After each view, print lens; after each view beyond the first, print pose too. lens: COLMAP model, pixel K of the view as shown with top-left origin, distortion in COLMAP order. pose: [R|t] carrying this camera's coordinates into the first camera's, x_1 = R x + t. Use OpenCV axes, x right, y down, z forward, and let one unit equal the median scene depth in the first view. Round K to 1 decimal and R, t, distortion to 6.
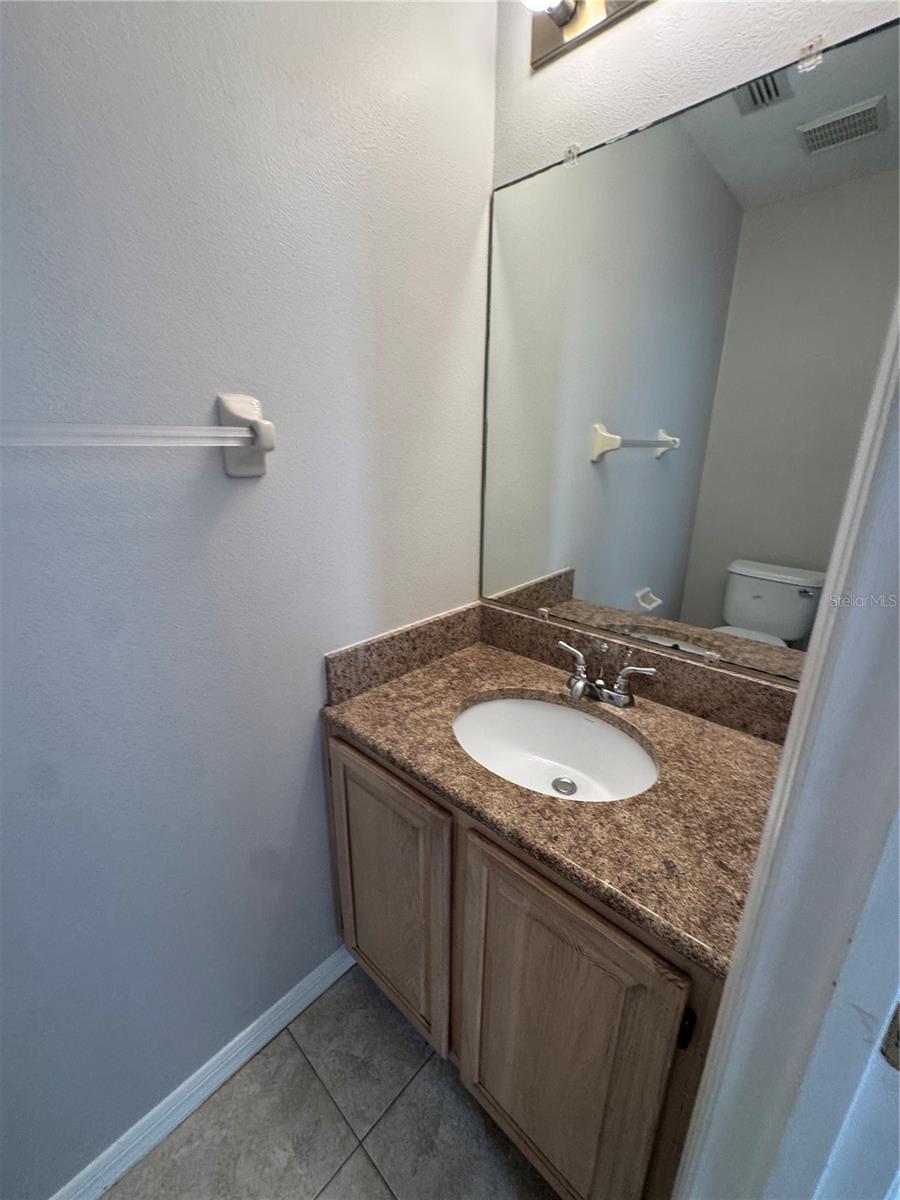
lens RADIAL K [[485.7, 0, 449.9], [0, 485.7, 597.5], [0, 0, 1]] dist [0.000818, 0.000548]
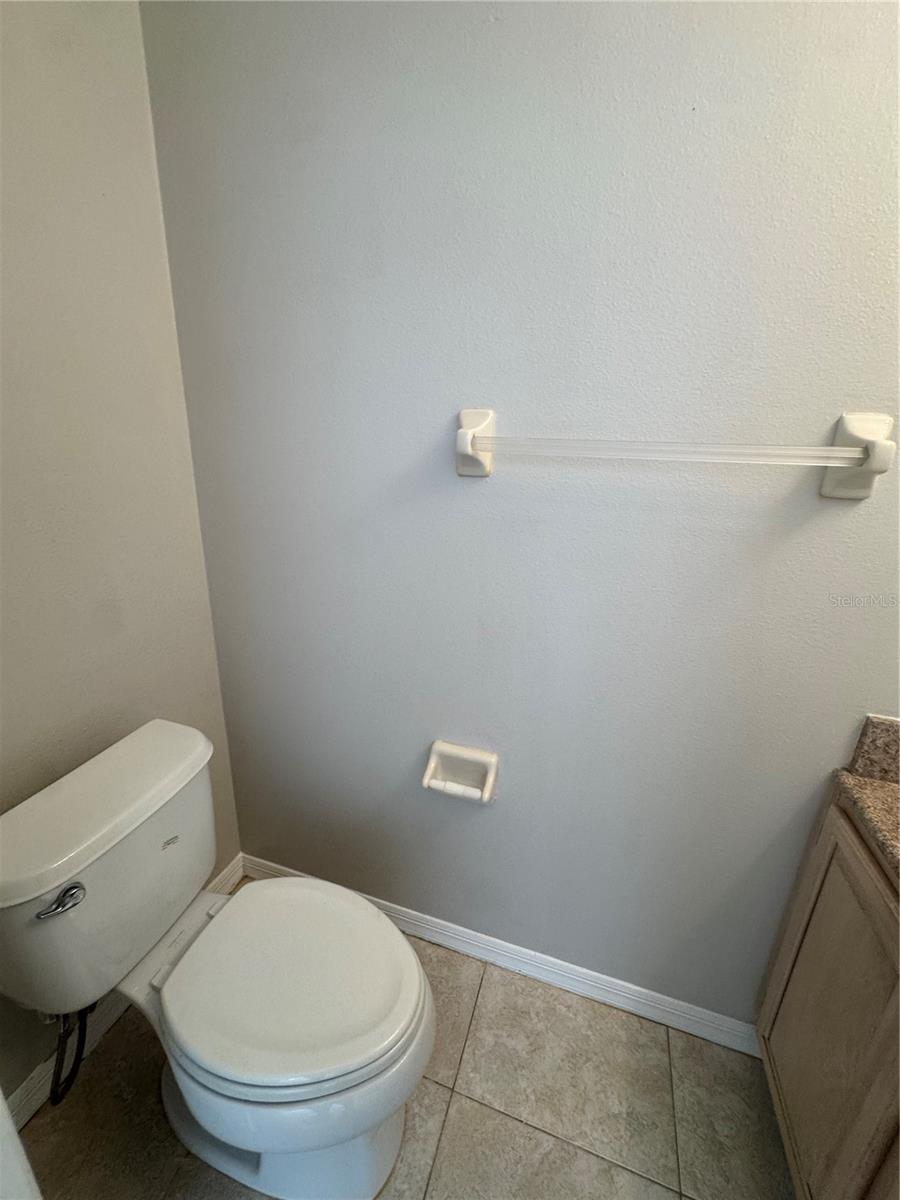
lens RADIAL K [[485.7, 0, 449.8], [0, 485.7, 601.4], [0, 0, 1]] dist [0.000818, 0.000548]
pose [[0.409939, 0.283767, -0.866848, 0.120998], [-0.307544, 0.937723, 0.161529, 0.020581], [0.858700, 0.200377, 0.471681, -0.062762]]
